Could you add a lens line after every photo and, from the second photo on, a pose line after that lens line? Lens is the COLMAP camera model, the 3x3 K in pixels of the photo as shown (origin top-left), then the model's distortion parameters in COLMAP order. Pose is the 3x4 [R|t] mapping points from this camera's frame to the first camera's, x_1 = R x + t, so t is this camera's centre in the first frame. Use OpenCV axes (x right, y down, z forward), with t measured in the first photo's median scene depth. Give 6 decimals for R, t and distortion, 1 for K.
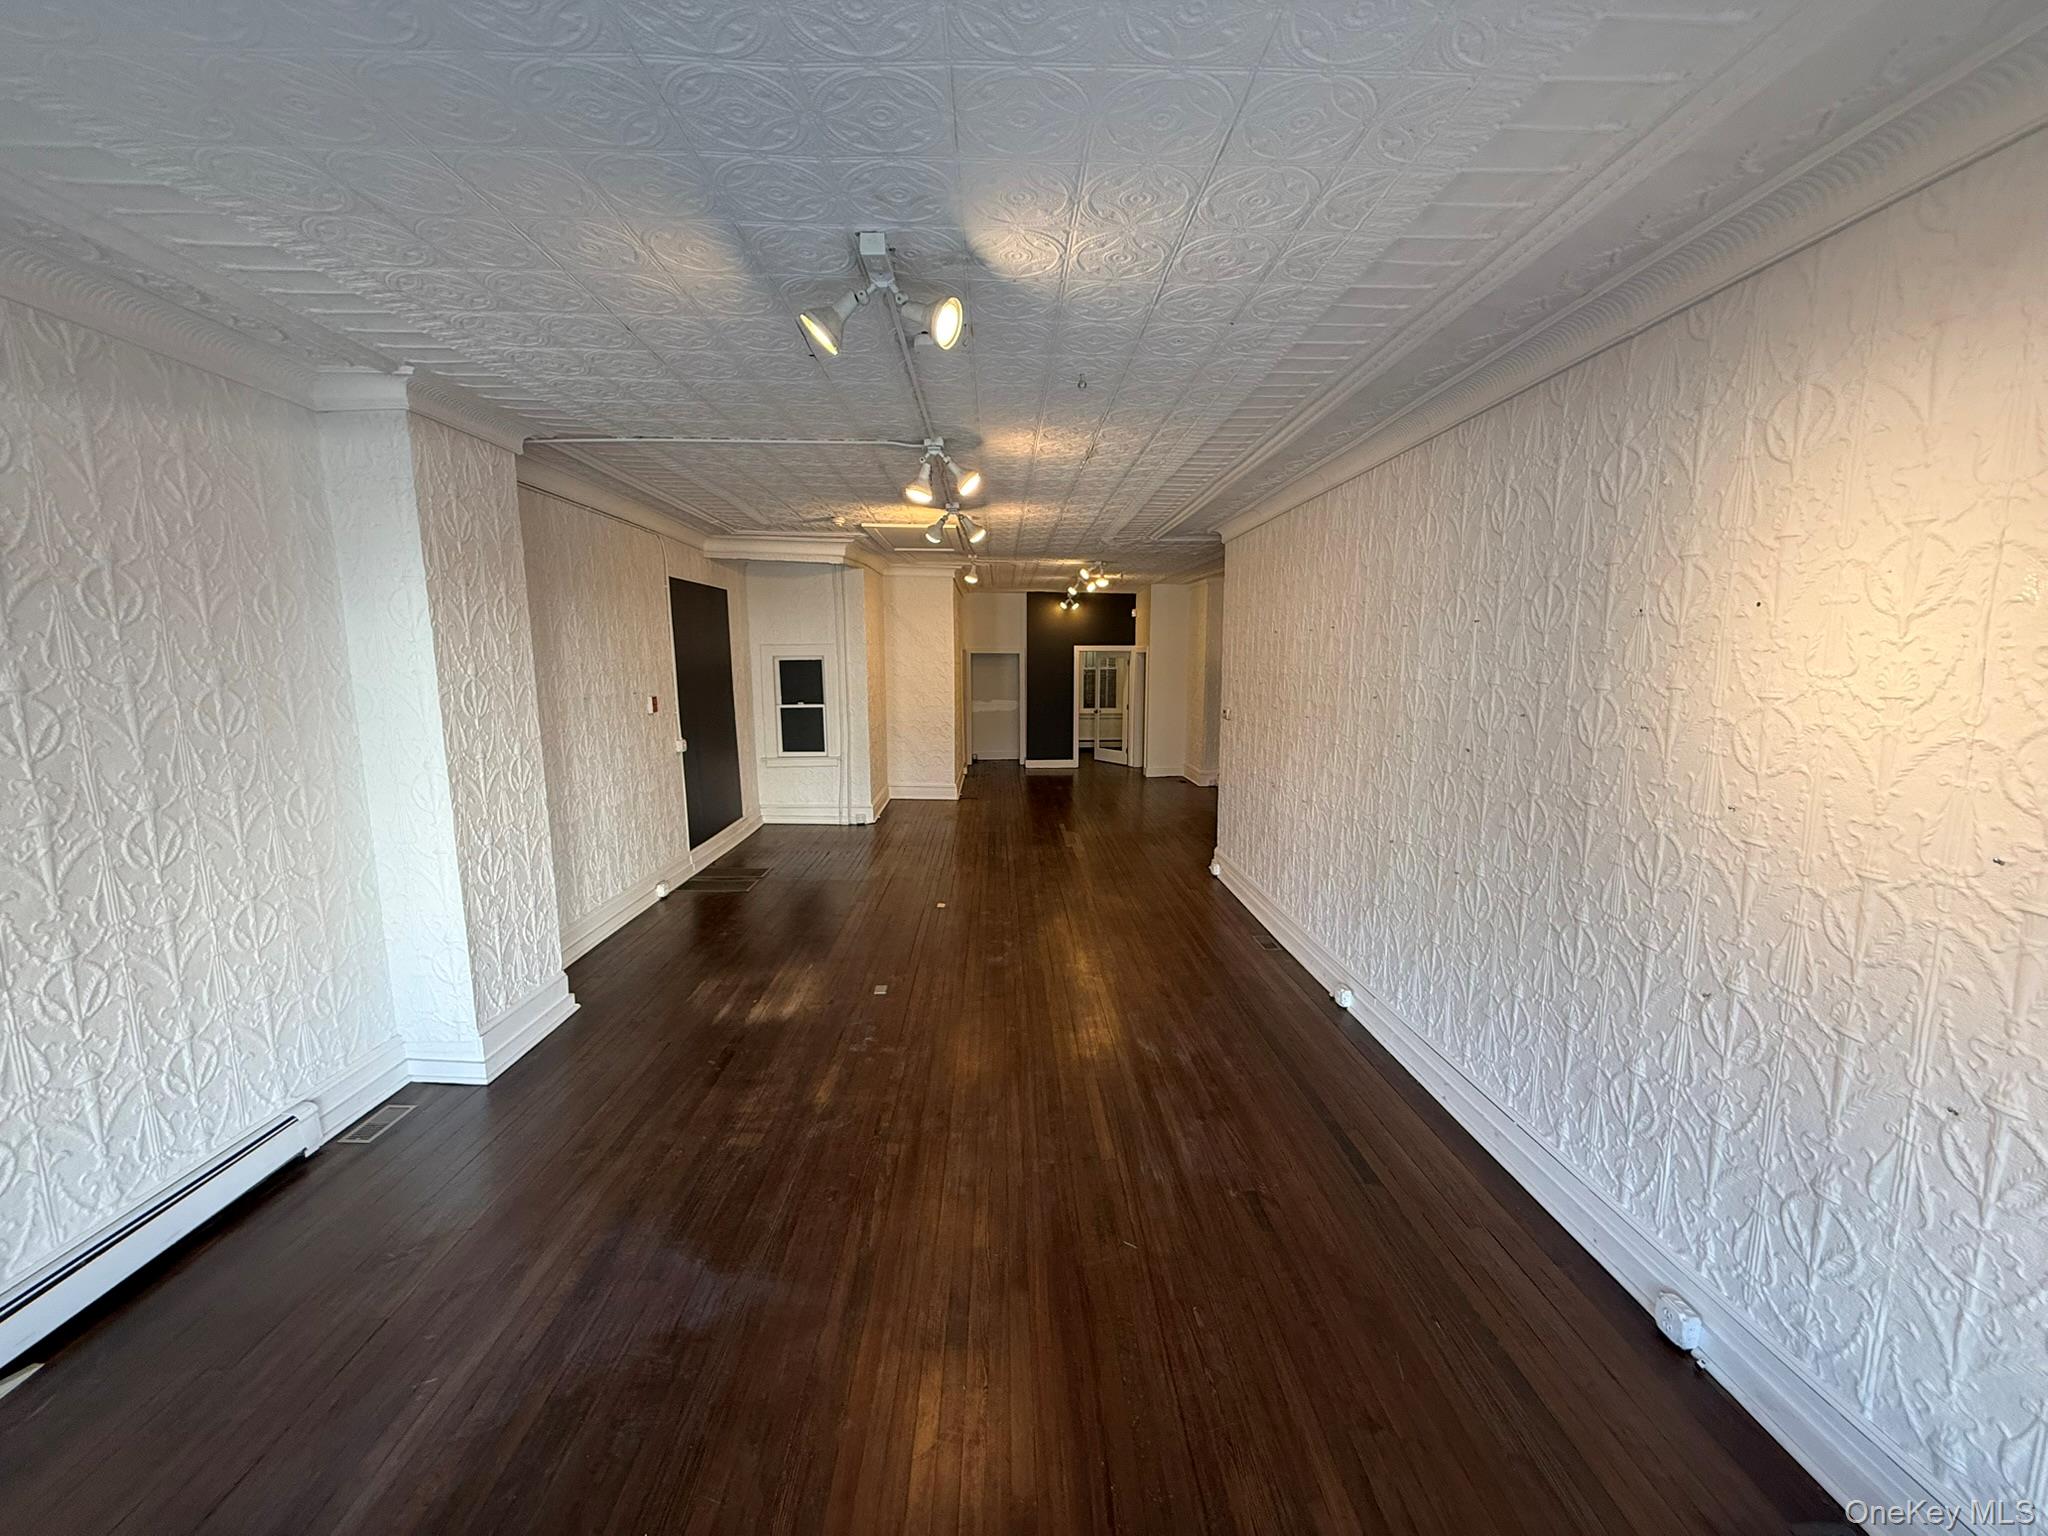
lens RADIAL K [[822.3, 0, 1014.6], [0, 822.3, 765.3], [0, 0, 1]] dist [0.008275, 0.000029]
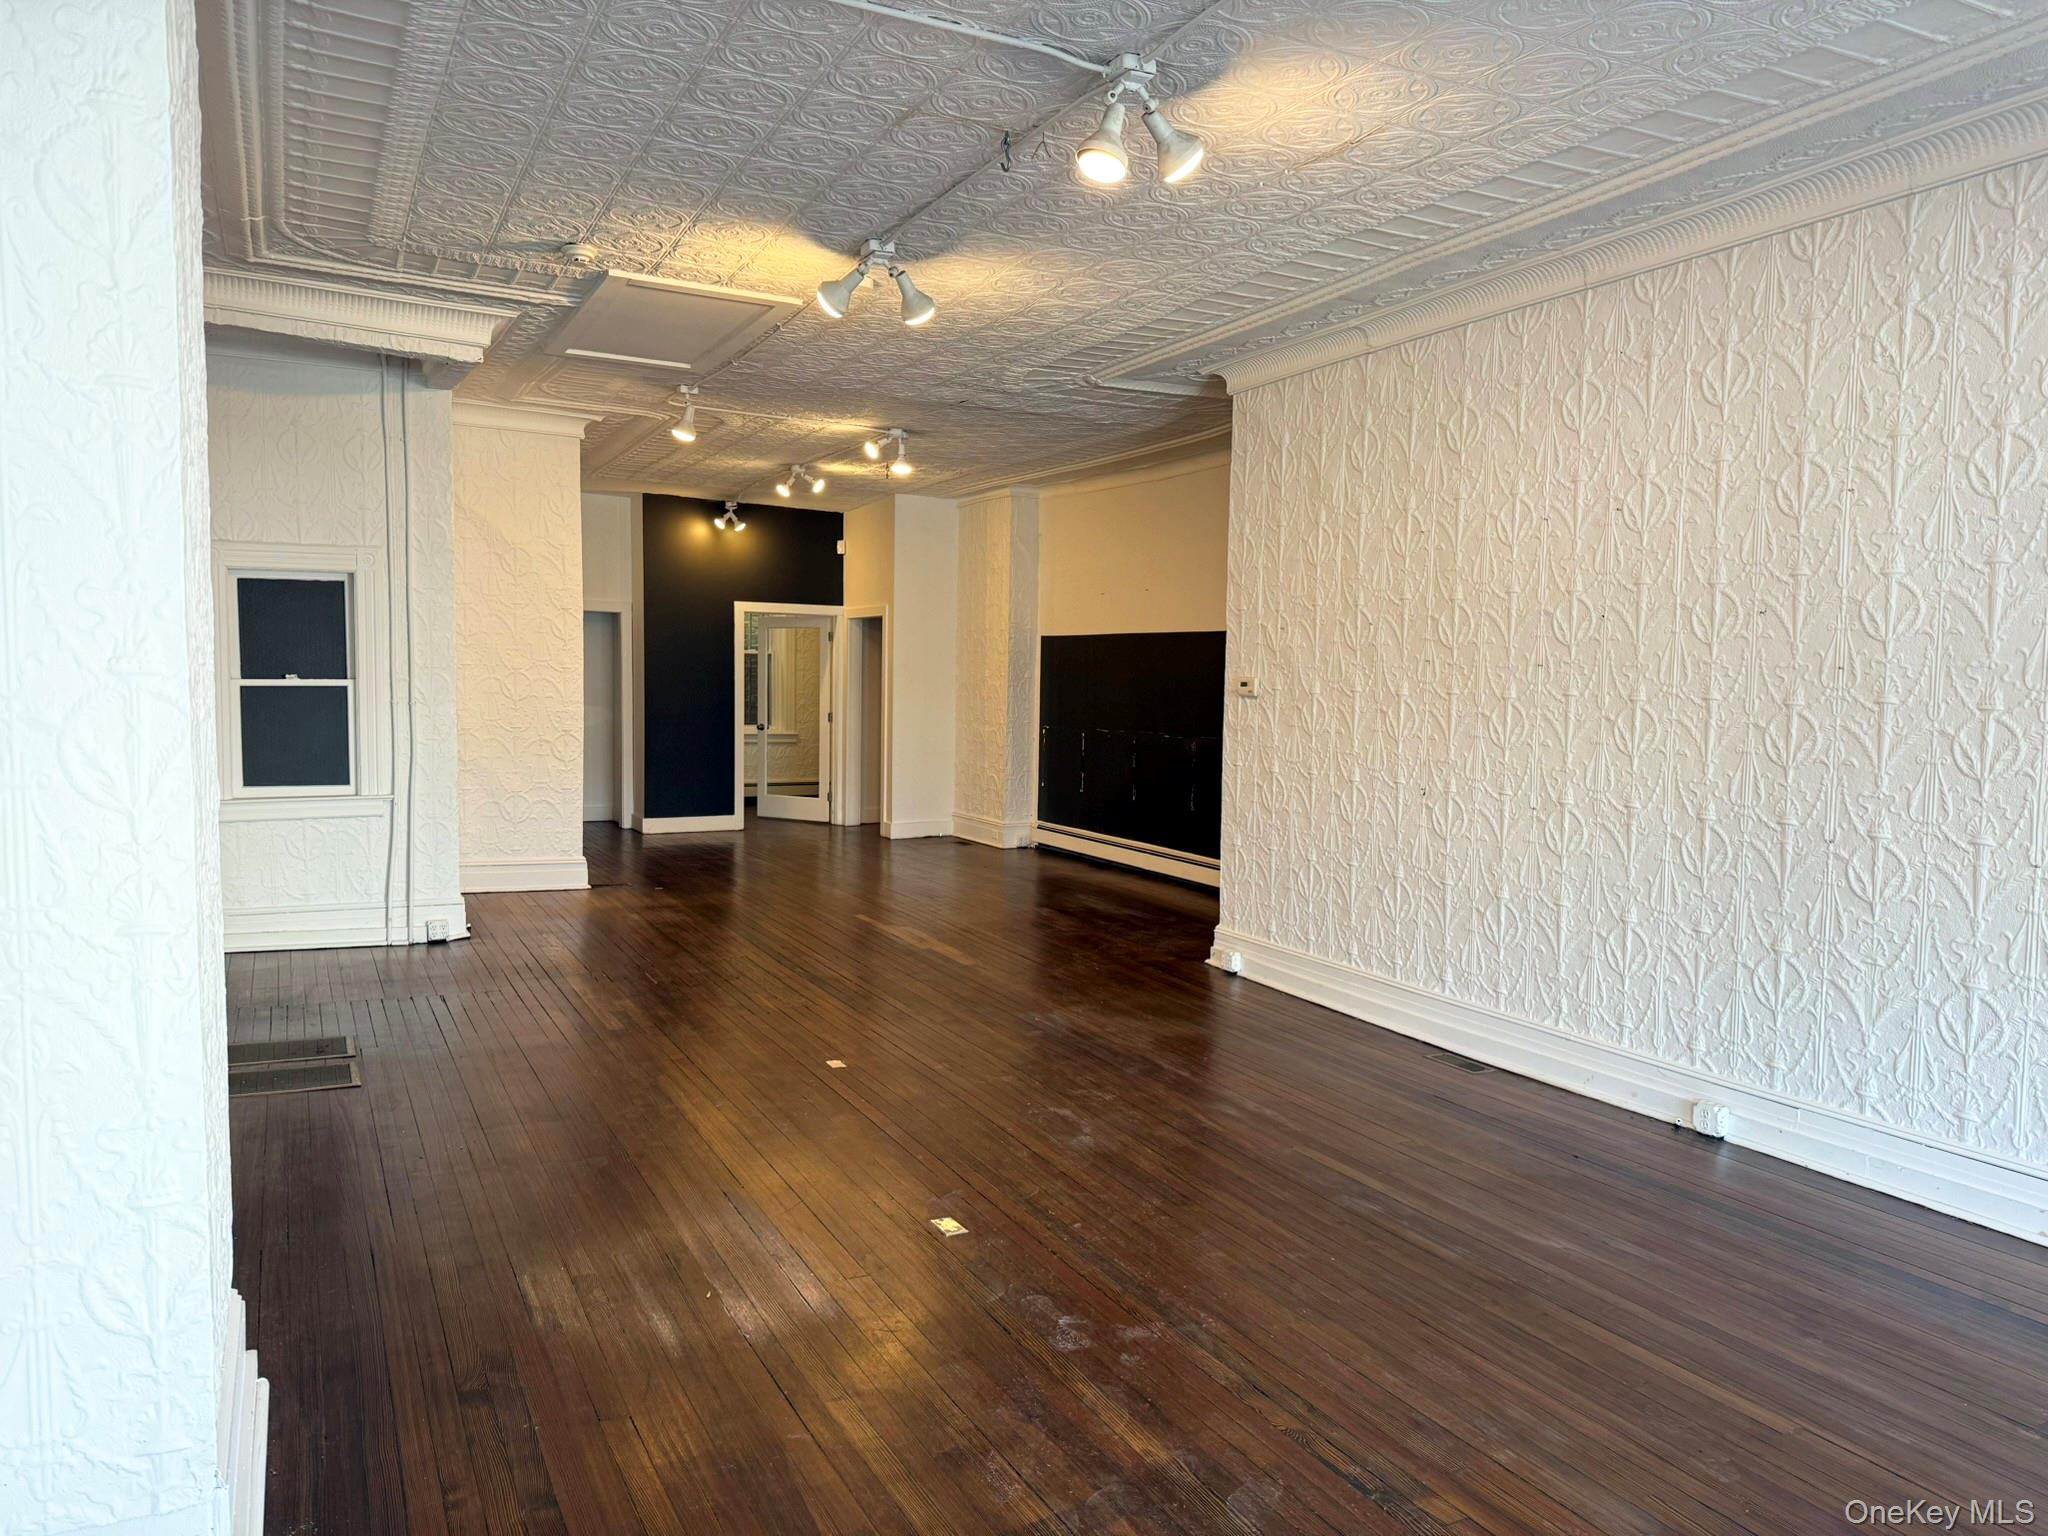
lens RADIAL K [[1440.0, 0, 1019.9], [0, 1440.0, 770.6], [0, 0, 1]] dist [0.090171, -0.130466]
pose [[0.900629, -0.009707, 0.434479, -0.246146], [0.037497, 0.997758, -0.055435, 0.033822], [-0.432967, 0.066218, 0.898974, 0.123409]]
